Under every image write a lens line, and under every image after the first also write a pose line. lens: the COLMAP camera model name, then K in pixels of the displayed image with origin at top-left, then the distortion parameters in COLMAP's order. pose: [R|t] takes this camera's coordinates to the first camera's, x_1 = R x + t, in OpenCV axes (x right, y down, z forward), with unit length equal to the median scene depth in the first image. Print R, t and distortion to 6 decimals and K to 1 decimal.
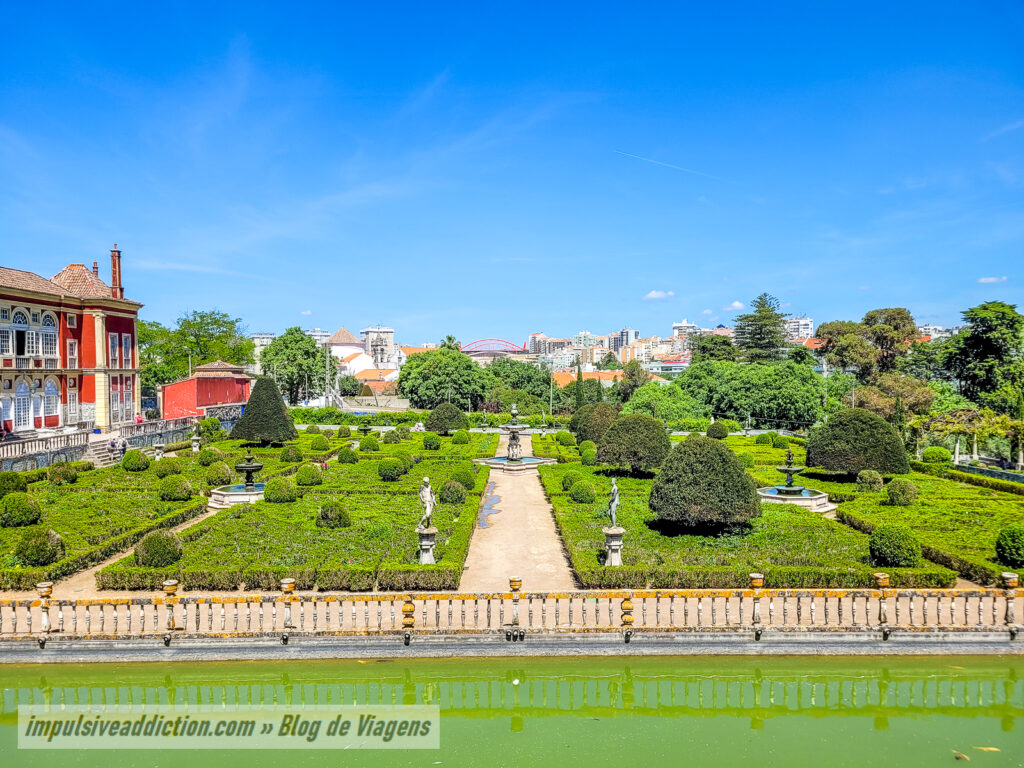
lens RADIAL K [[799.4, 0, 514.4], [0, 799.4, 381.3], [0, 0, 1]] dist [0.045791, -0.028031]
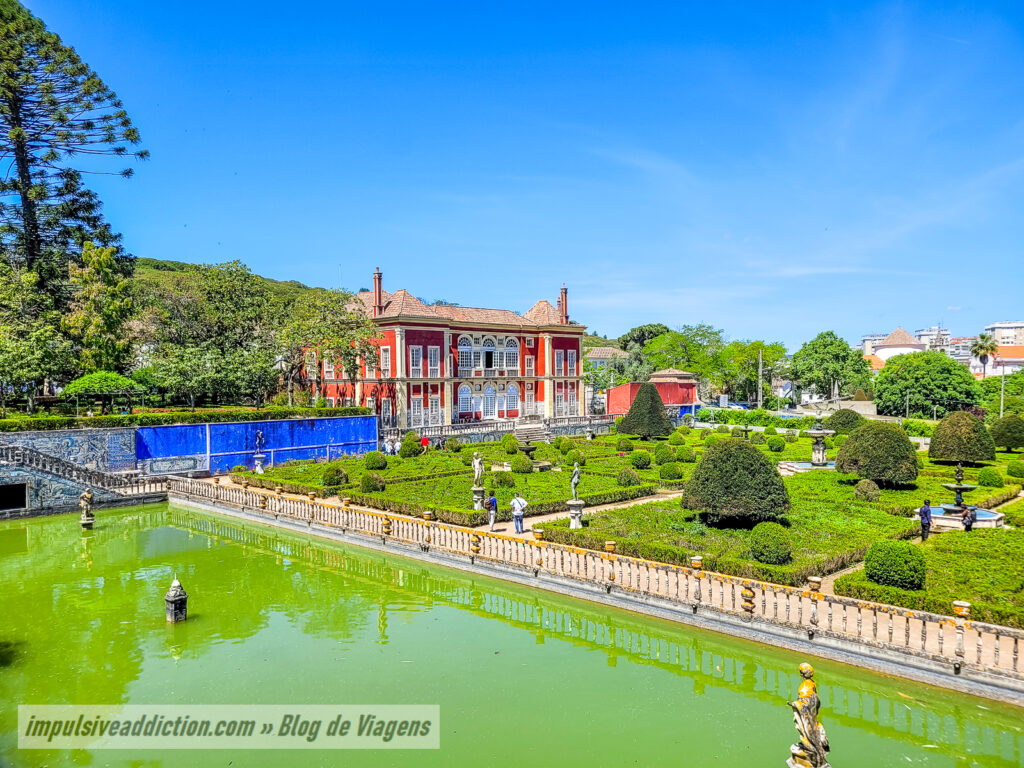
lens RADIAL K [[799.4, 0, 509.8], [0, 799.4, 391.7], [0, 0, 1]] dist [0.045791, -0.028031]
pose [[0.706111, 0.009379, -0.708039, 0.411768], [-0.002085, 0.999935, 0.011165, -0.004869], [0.708098, -0.006407, 0.706085, -0.003258]]
